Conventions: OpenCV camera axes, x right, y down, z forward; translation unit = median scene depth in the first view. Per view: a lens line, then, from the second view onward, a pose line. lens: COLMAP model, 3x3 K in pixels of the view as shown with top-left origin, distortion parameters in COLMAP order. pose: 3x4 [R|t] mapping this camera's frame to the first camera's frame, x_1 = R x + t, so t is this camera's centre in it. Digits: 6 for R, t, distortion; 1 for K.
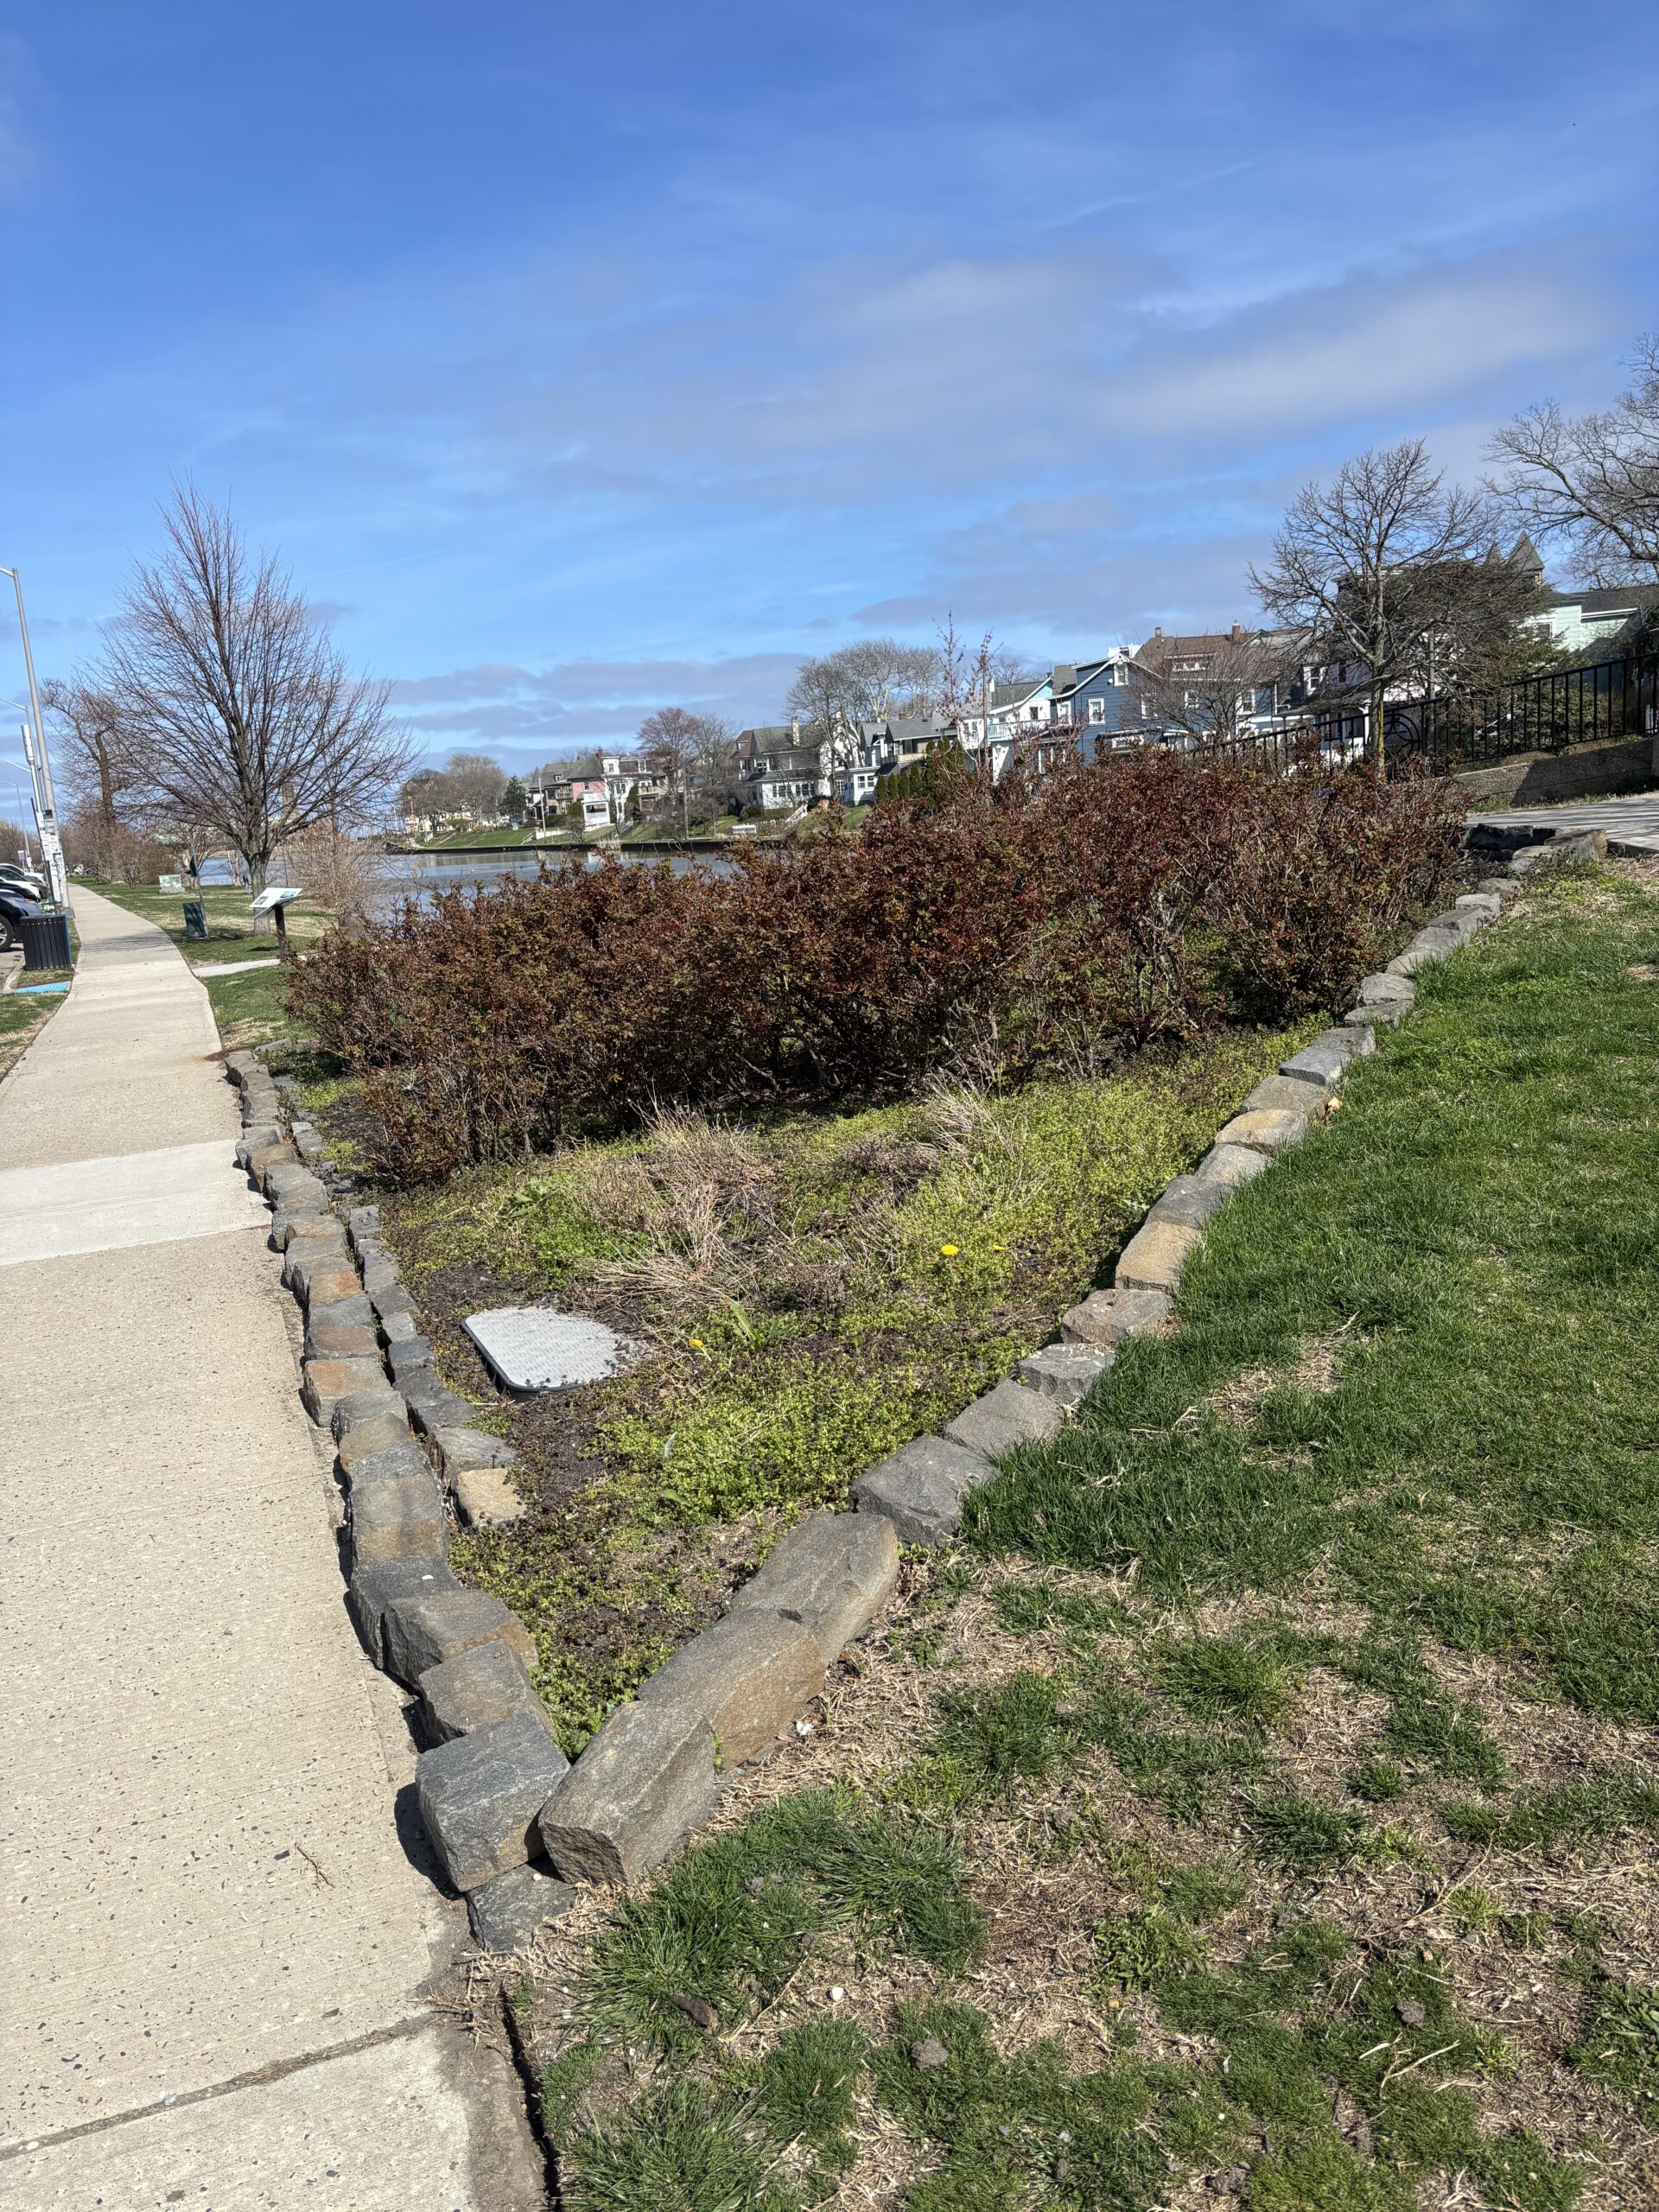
lens RADIAL K [[1675.5, 0, 818.7], [0, 1675.5, 1093.7], [0, 0, 1]] dist [0.033961, -0.037143]
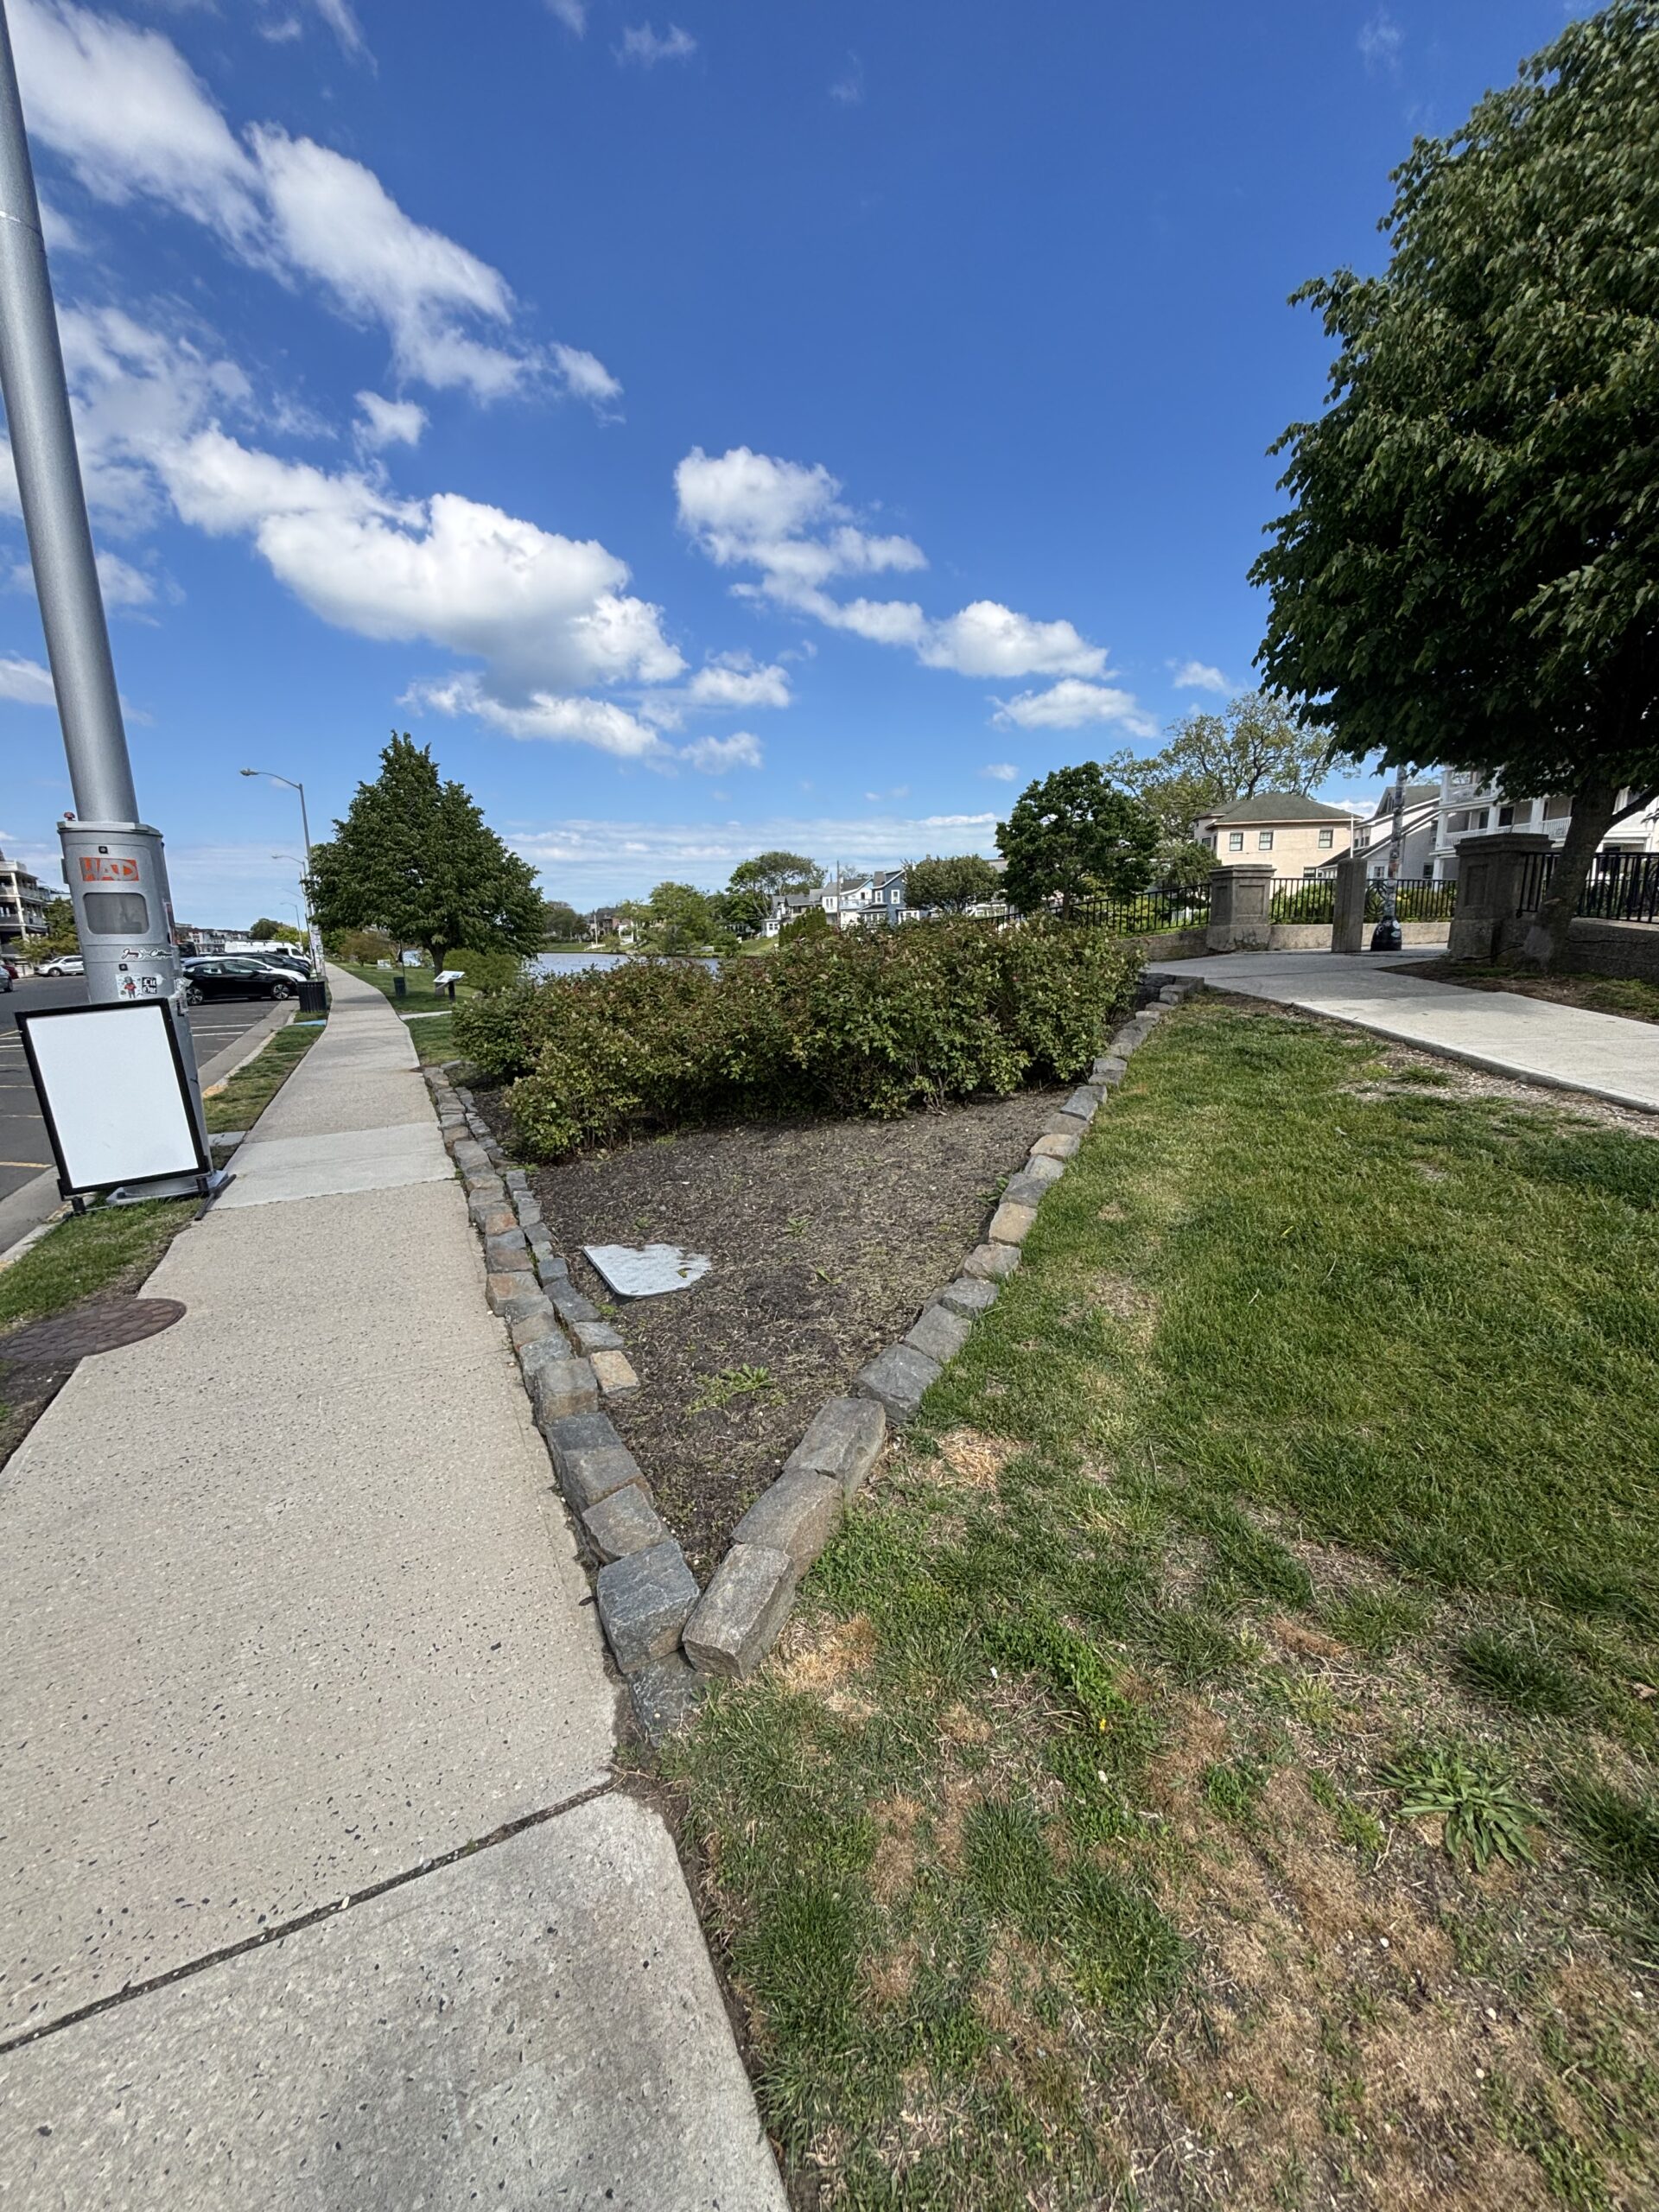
lens RADIAL K [[885.1, 0, 832.7], [0, 885.1, 1113.4], [0, 0, 1]] dist [-0.000919, 0.000723]
pose [[0.993907, 0.030035, 0.106053, -0.058154], [-0.032498, 0.999239, 0.021574, -0.022744], [-0.105325, -0.024889, 0.994126, 0.098894]]
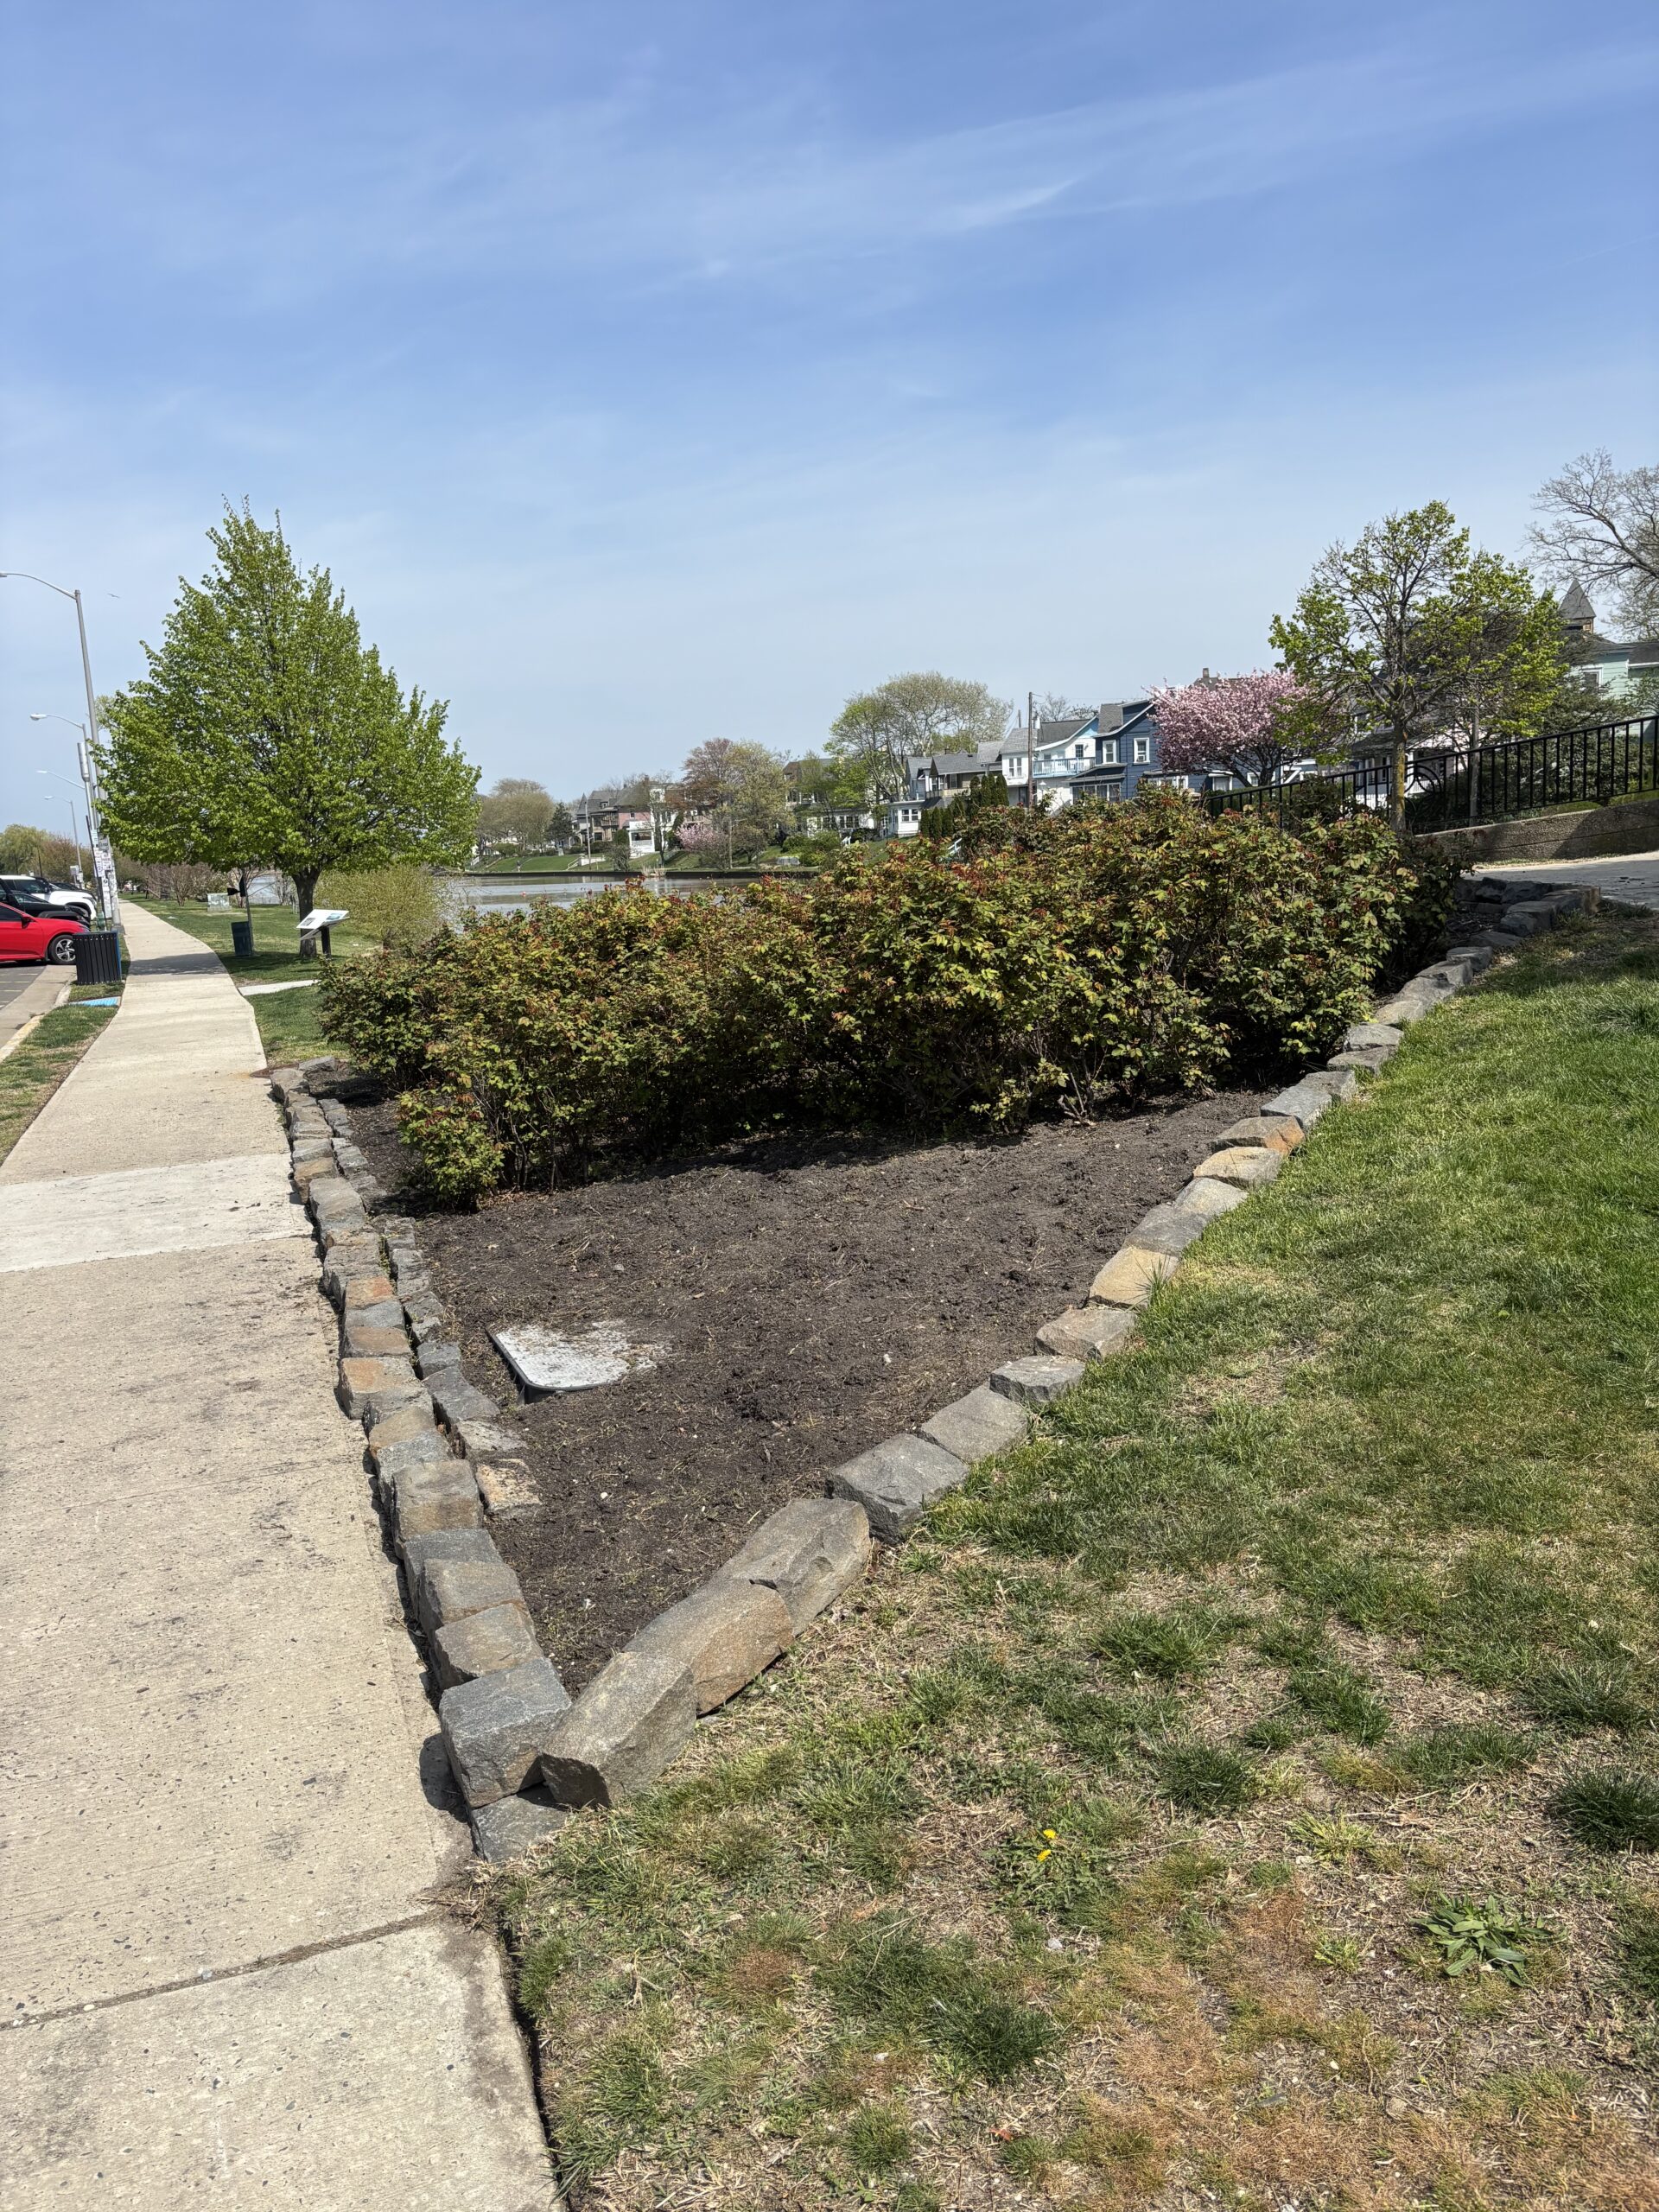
lens RADIAL K [[1675.5, 0, 840.5], [0, 1675.5, 1110.6], [0, 0, 1]] dist [0.033961, -0.037143]
pose [[0.999656, 0.024096, -0.010379, 0.018812], [-0.024183, 0.999673, -0.008335, 0.001533], [0.010174, 0.008583, 0.999911, -0.062943]]
